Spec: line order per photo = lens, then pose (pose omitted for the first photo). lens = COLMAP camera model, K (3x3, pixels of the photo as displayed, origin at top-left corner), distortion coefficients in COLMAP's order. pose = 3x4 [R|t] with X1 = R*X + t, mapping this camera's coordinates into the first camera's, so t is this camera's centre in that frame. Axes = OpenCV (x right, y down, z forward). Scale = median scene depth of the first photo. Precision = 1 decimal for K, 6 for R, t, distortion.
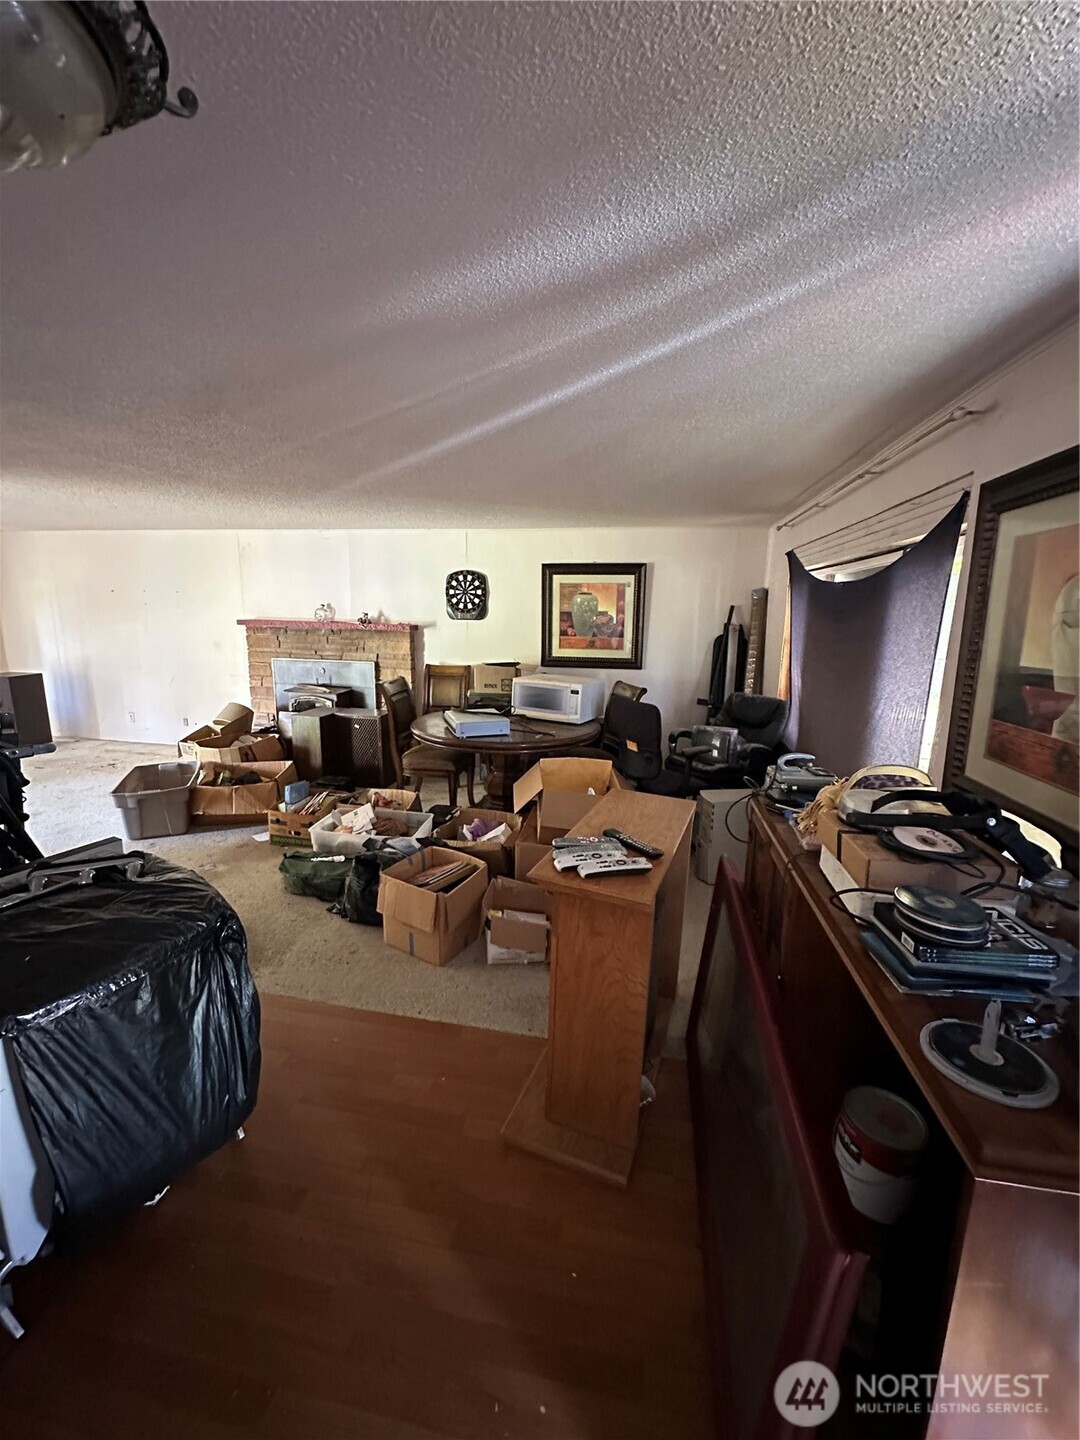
lens RADIAL K [[567.2, 0, 542.4], [0, 567.2, 714.0], [0, 0, 1]] dist [0.000394, 0.000080]
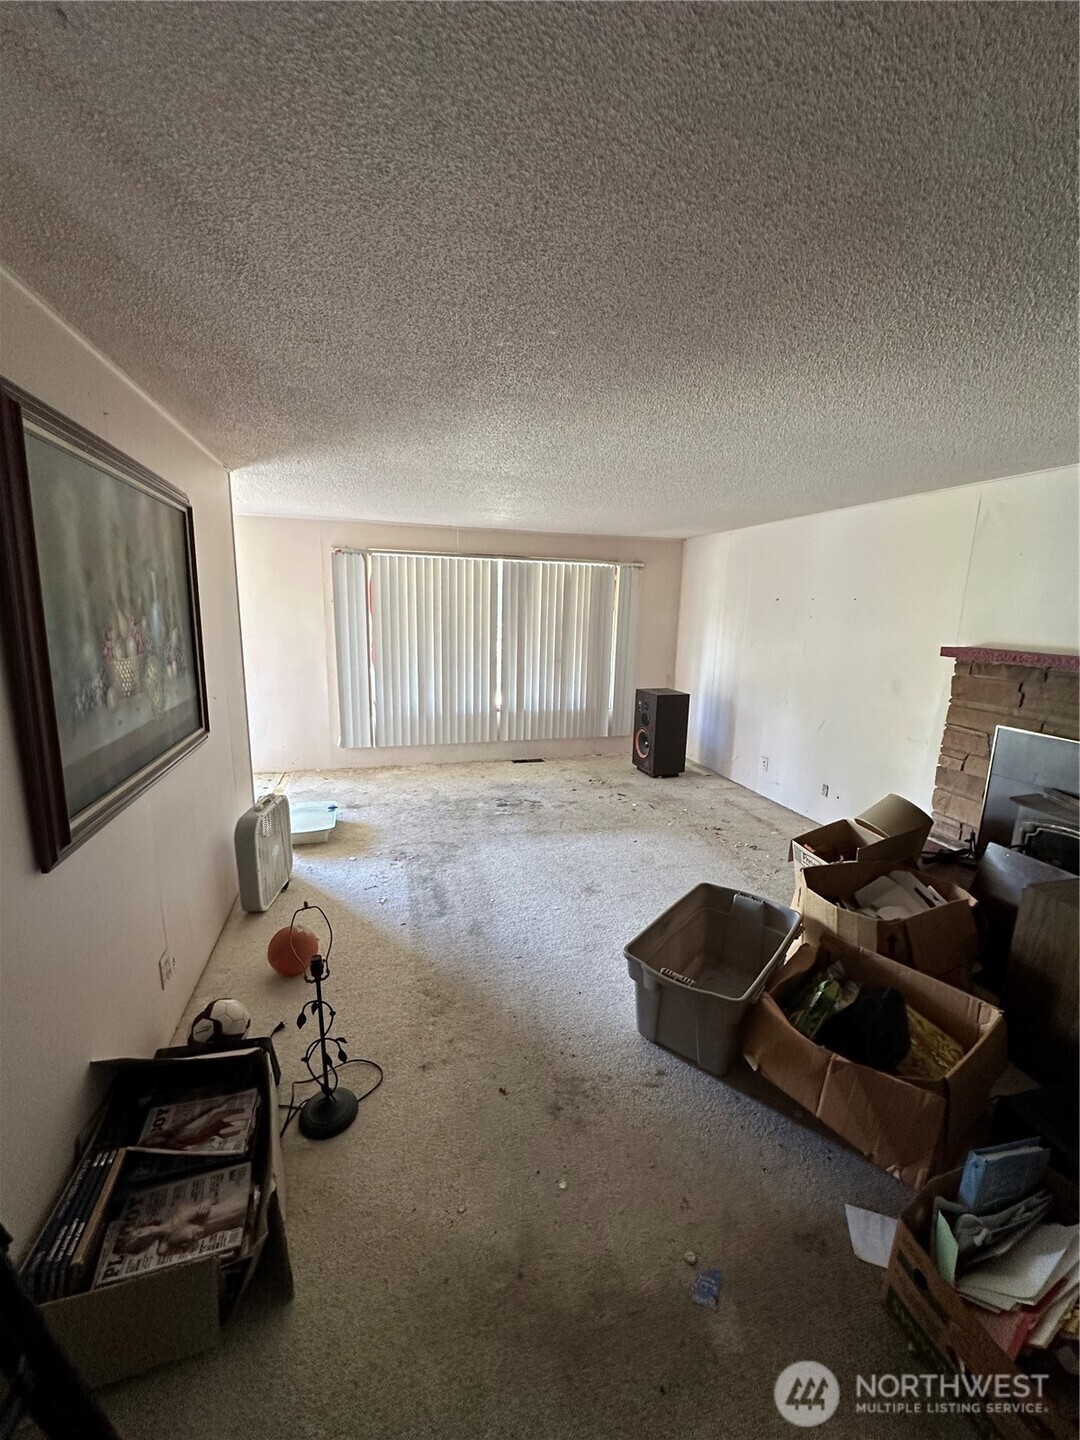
lens RADIAL K [[567.2, 0, 542.4], [0, 567.2, 714.0], [0, 0, 1]] dist [0.000394, 0.000080]
pose [[0.450617, 0.158932, -0.878456, -0.223009], [-0.178959, 0.980132, 0.085527, -0.081705], [0.874596, 0.118667, 0.470107, 0.417749]]
